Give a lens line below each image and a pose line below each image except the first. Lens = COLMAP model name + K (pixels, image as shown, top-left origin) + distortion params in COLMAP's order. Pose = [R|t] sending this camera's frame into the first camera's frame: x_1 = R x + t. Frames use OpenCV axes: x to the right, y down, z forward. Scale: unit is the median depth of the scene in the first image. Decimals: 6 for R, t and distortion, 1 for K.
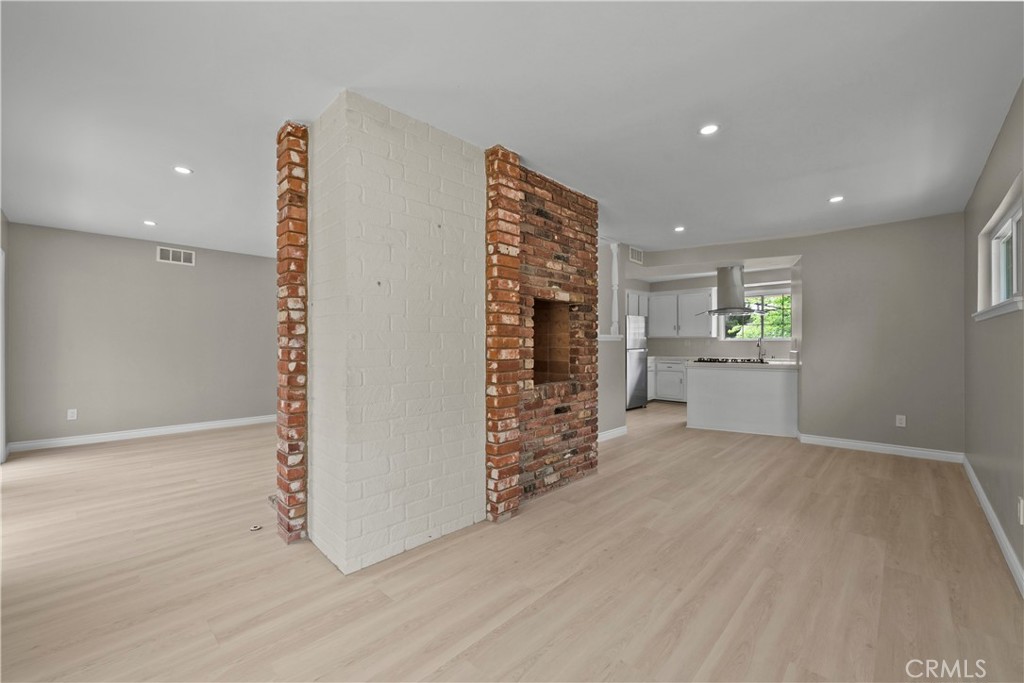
lens RADIAL K [[411.5, 0, 507.0], [0, 411.5, 342.9], [0, 0, 1]] dist [-0.001976, -0.000376]
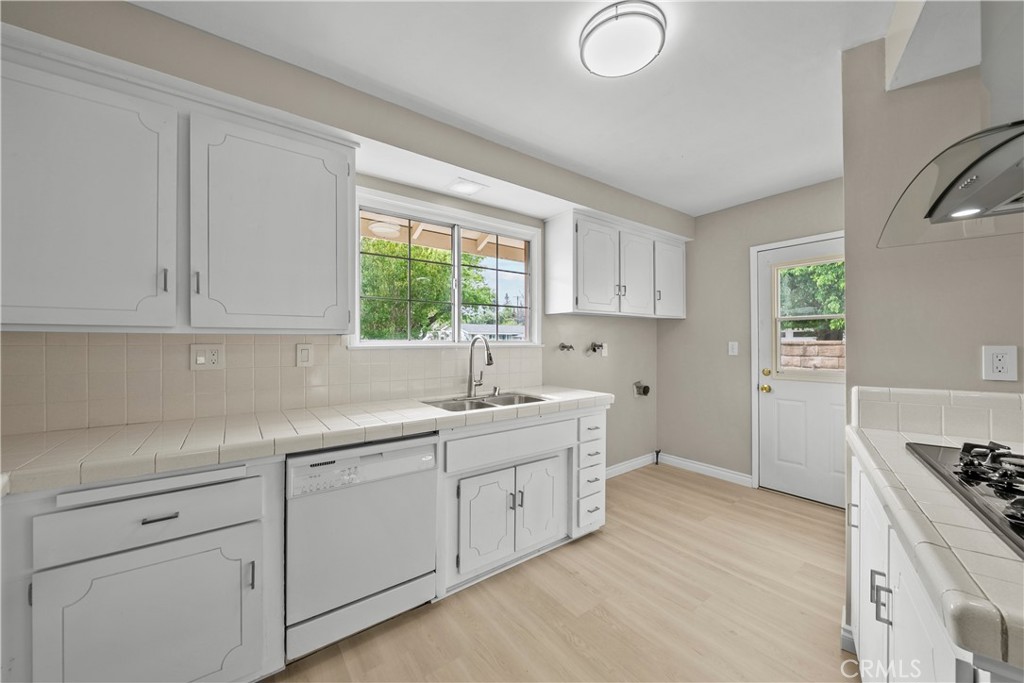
lens RADIAL K [[374.0, 0, 512.0], [0, 374.0, 341.5], [0, 0, 1]] dist [0.000058, 0.000003]
pose [[0.153238, 0.001844, 0.988188, 0.679953], [0.000242, 0.999998, -0.001904, -0.022009], [-0.988189, 0.000531, 0.153237, 2.103365]]
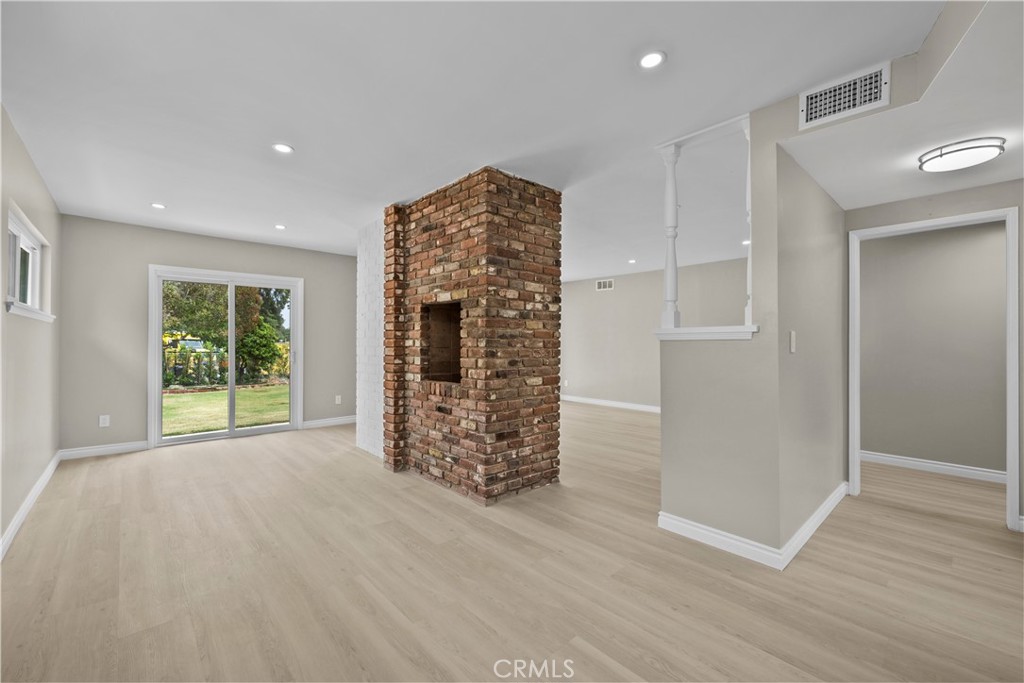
lens RADIAL K [[417.6, 0, 512.0], [0, 417.6, 341.5], [0, 0, 1]] dist [-0.000881, 0.000375]
pose [[-0.052999, -0.006094, -0.998576, 1.159586], [-0.002374, 0.999979, -0.005976, 0.000877], [0.998592, 0.002054, -0.053013, 1.236124]]
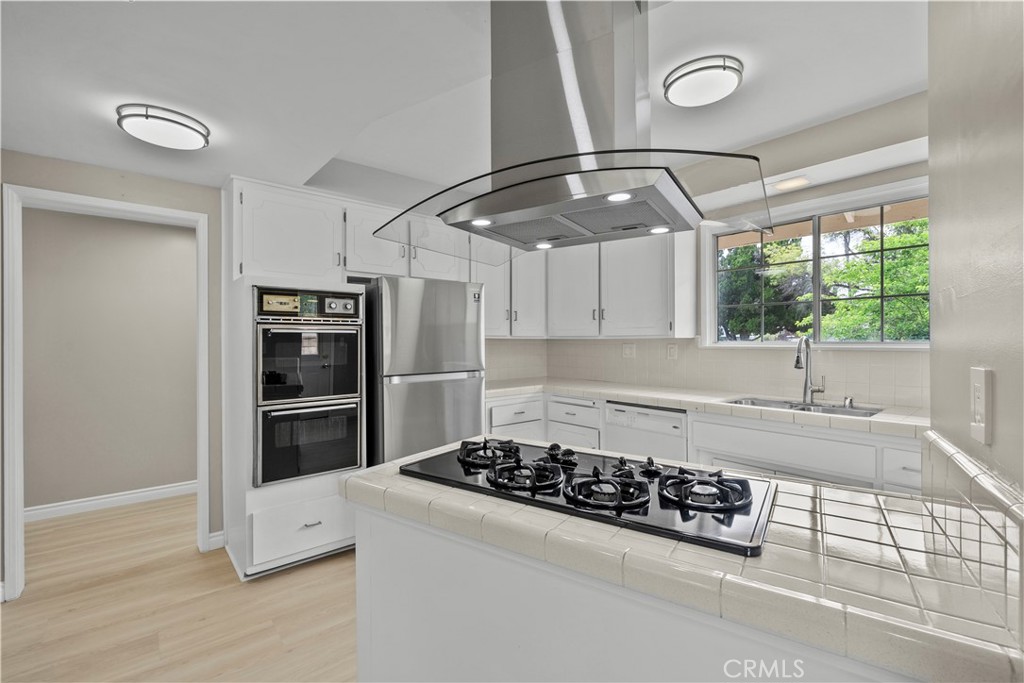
lens RADIAL K [[450.8, 0, 497.3], [0, 450.8, 341.6], [0, 0, 1]] dist [0.003417, 0.000061]
pose [[0.993461, -0.004015, -0.114104, 0.935069], [0.004485, 0.999982, 0.003865, -0.031778], [0.114087, -0.004352, 0.993461, 1.394428]]
